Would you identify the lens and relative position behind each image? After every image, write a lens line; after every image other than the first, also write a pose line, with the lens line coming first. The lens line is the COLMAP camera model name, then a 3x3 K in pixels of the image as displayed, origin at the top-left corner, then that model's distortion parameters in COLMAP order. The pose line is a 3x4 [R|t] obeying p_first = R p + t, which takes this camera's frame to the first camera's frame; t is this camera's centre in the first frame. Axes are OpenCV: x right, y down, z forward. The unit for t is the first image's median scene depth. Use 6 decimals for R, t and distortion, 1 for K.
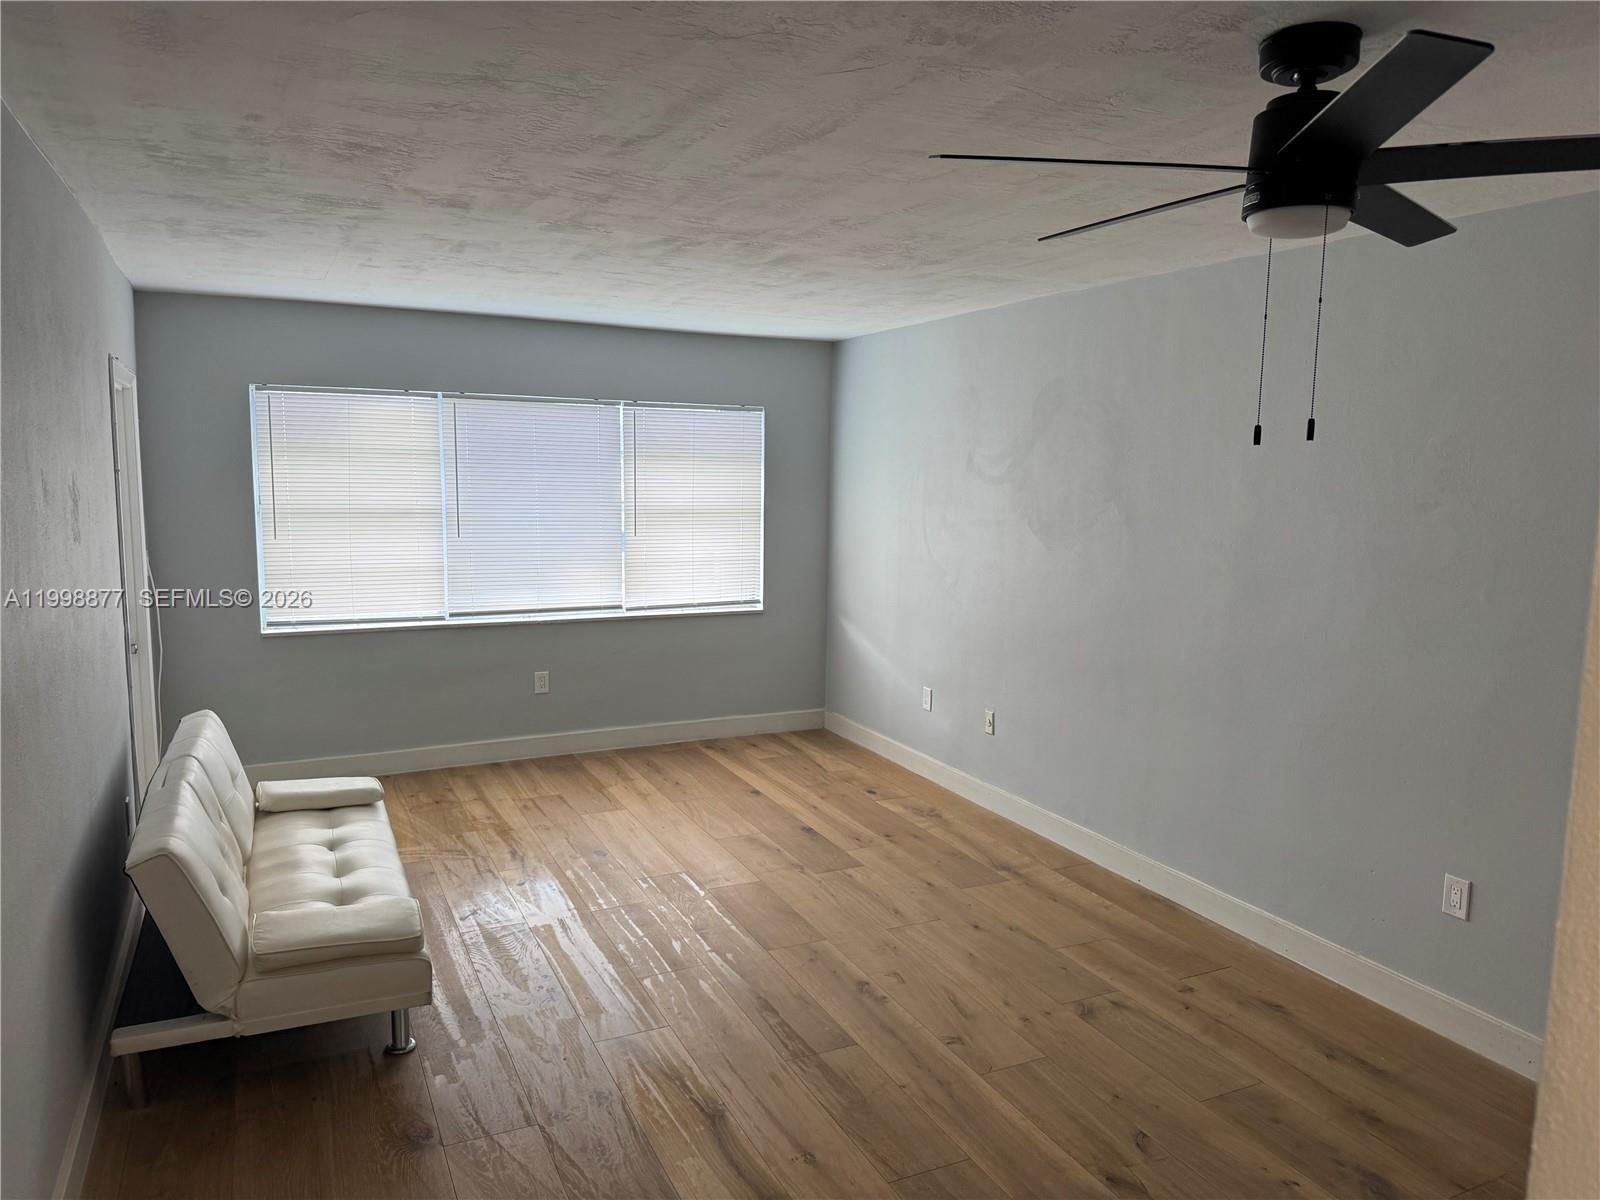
lens RADIAL K [[1088.1, 0, 837.5], [0, 1088.1, 596.0], [0, 0, 1]] dist [0.042058, -0.063201]
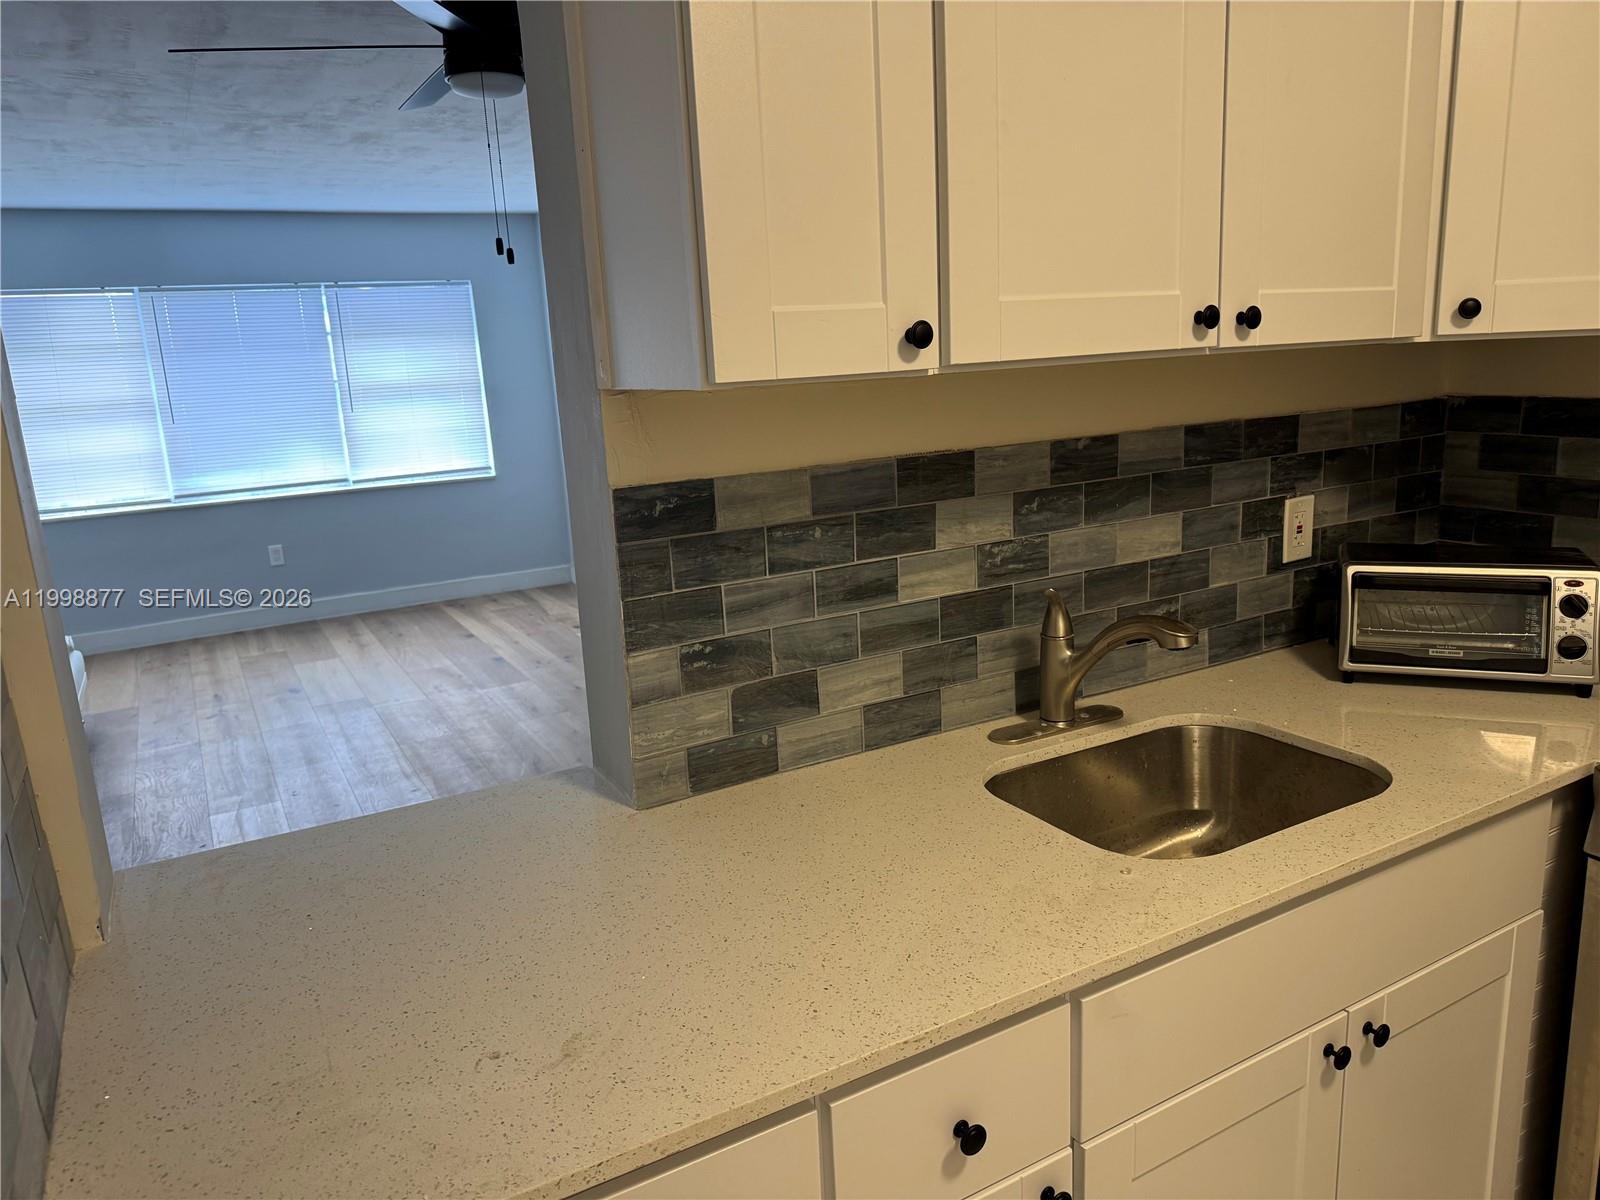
lens RADIAL K [[1088.1, 0, 804.7], [0, 1088.1, 596.2], [0, 0, 1]] dist [0.042058, -0.063201]
pose [[0.996343, -0.077170, 0.036688, 0.251044], [0.072864, 0.991592, 0.106939, 0.050636], [-0.044632, -0.103874, 0.993589, -0.126778]]
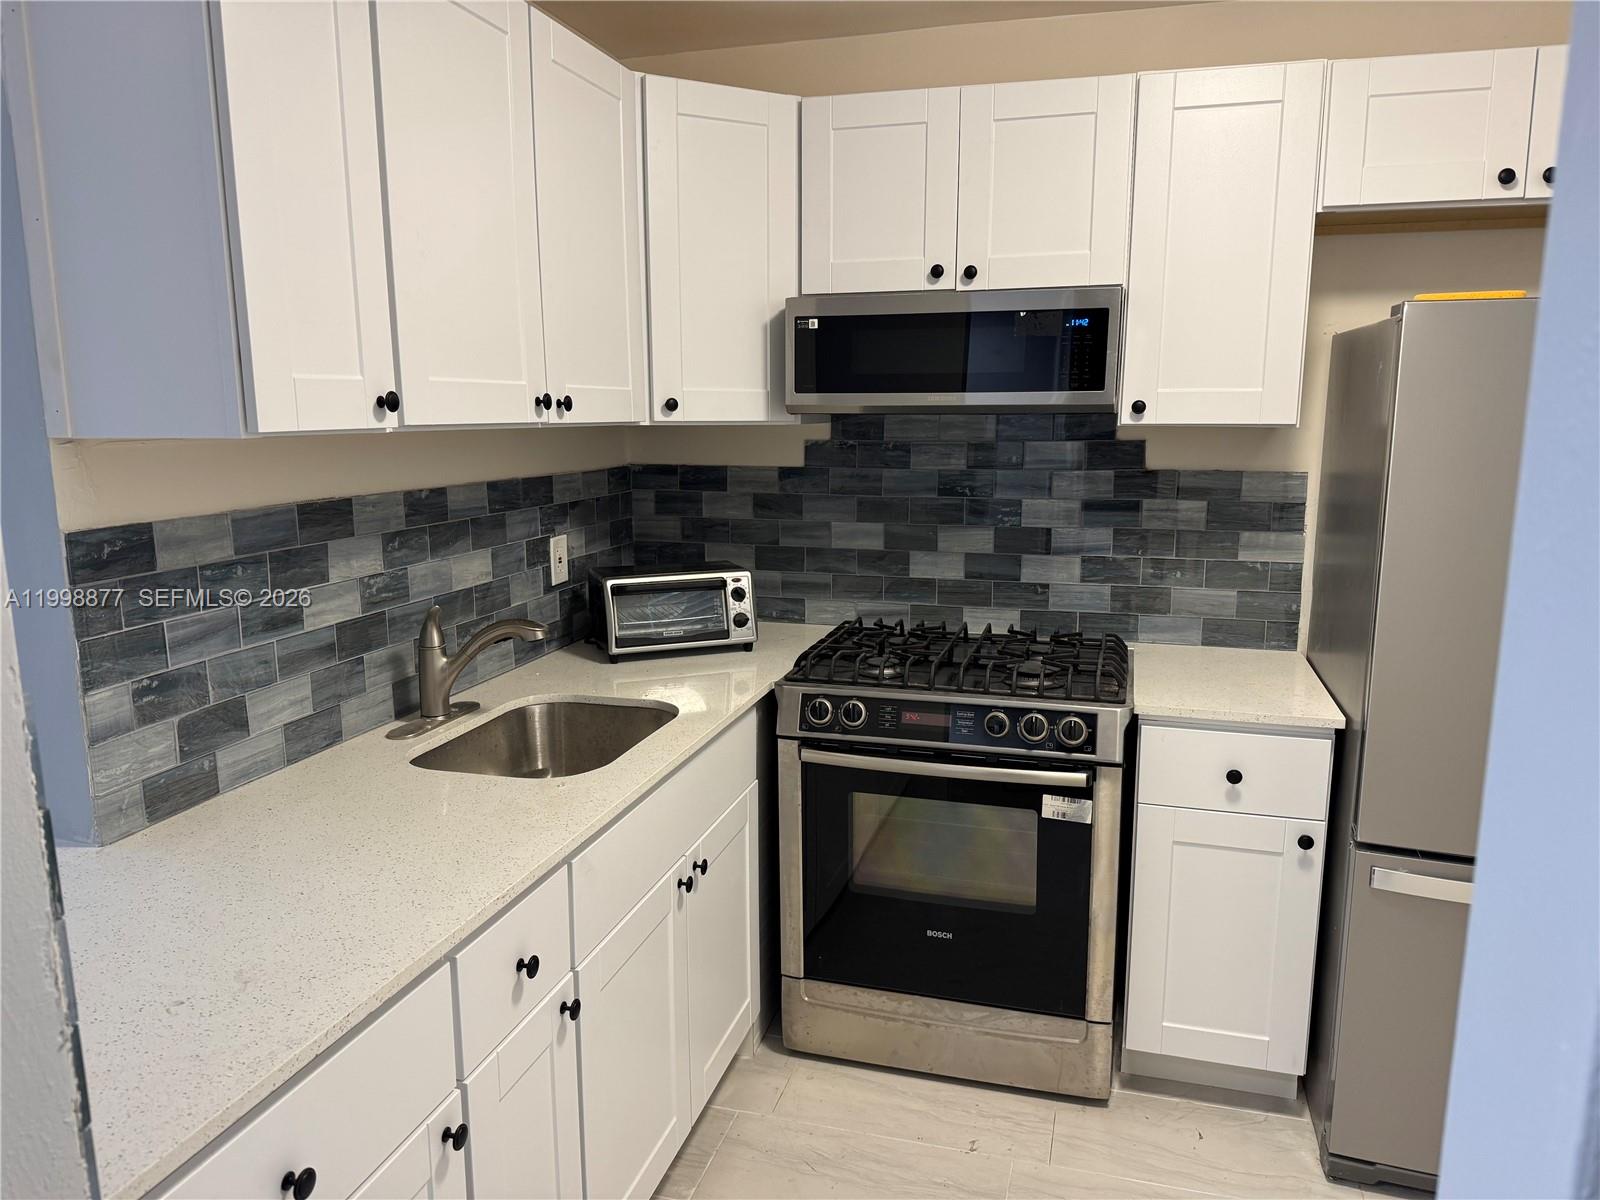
lens RADIAL K [[1088.1, 0, 791.0], [0, 1088.1, 595.2], [0, 0, 1]] dist [0.042058, -0.063201]
pose [[0.673346, -0.143884, 0.725192, 0.135638], [0.098963, 0.989594, 0.104455, 0.054630], [-0.732674, 0.001433, 0.680578, -0.180914]]
